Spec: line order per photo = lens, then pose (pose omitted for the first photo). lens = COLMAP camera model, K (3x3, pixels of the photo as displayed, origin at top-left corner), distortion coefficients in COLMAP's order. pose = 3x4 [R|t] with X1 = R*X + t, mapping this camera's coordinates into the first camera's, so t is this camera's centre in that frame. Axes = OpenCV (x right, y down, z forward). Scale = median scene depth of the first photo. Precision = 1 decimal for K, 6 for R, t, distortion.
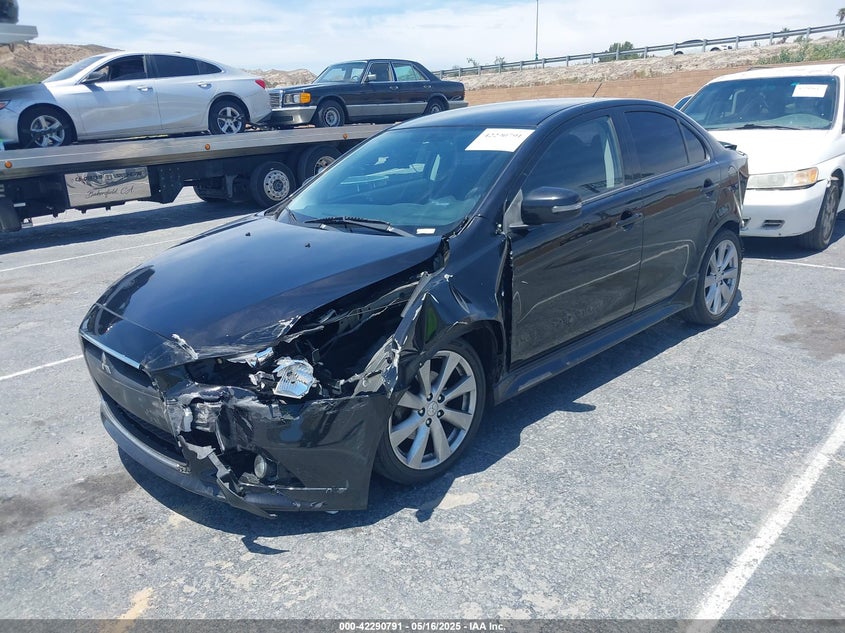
lens RADIAL K [[683.1, 0, 422.5], [0, 683.1, 316.5], [0, 0, 1]] dist [-0.000708, -0.004817]
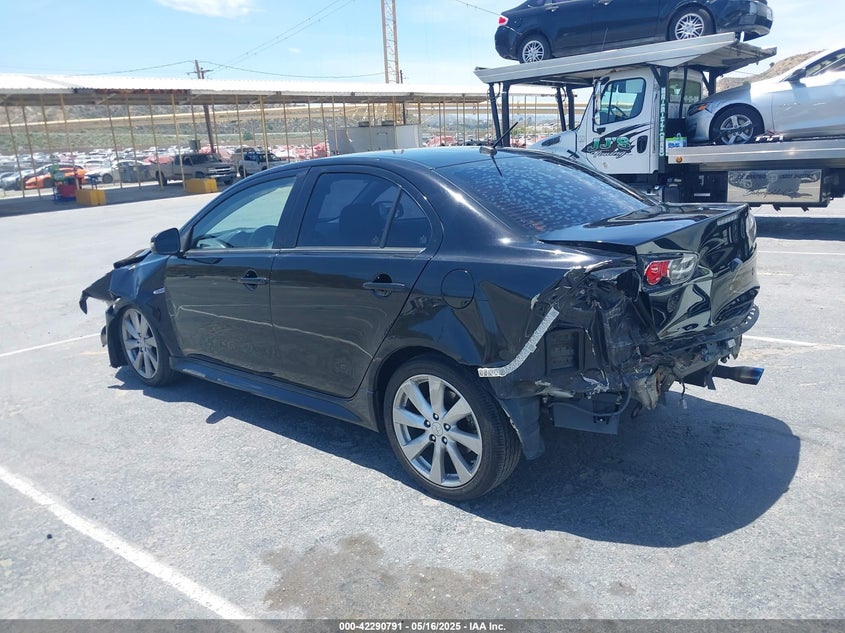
lens RADIAL K [[683.1, 0, 422.5], [0, 683.1, 316.5], [0, 0, 1]] dist [-0.000708, -0.004817]
pose [[0.072896, 0.284621, -0.955865, 0.526697], [-0.231083, 0.937154, 0.261427, -0.167586], [0.970199, 0.201827, 0.134086, 0.451704]]
